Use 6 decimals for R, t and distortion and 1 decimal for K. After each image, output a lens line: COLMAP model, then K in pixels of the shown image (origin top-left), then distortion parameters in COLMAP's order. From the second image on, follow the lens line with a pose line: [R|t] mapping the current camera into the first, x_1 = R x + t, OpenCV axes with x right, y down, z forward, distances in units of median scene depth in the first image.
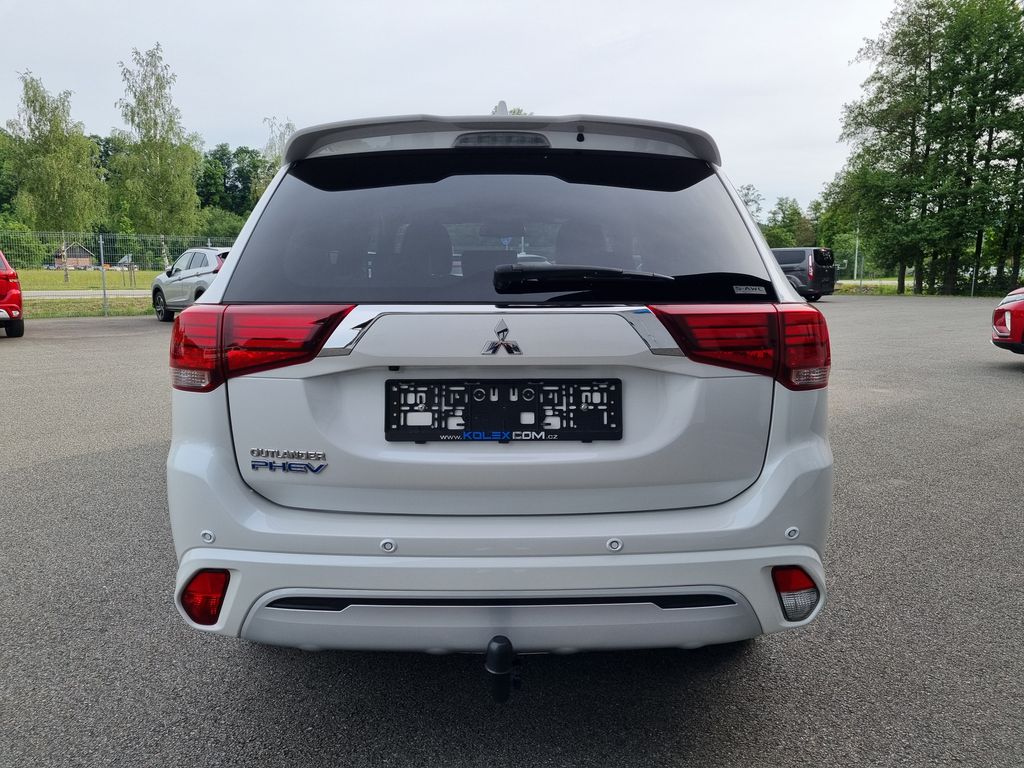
lens RADIAL K [[759.0, 0, 512.0], [0, 759.0, 384.0], [0, 0, 1]] dist [0.034989, -0.000474]
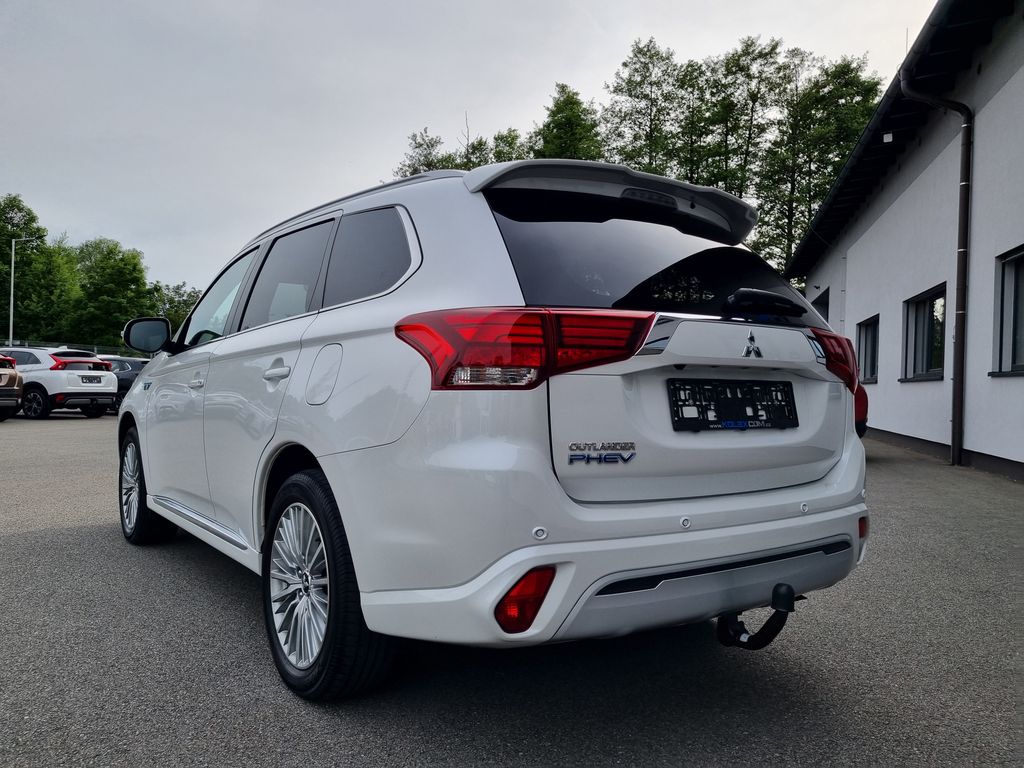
lens RADIAL K [[759.0, 0, 512.0], [0, 759.0, 384.0], [0, 0, 1]] dist [0.034989, -0.000474]
pose [[0.824280, 0.015064, 0.565981, -1.015607], [0.064956, 0.990529, -0.120963, 0.127162], [-0.562443, 0.136471, 0.815496, 0.186972]]
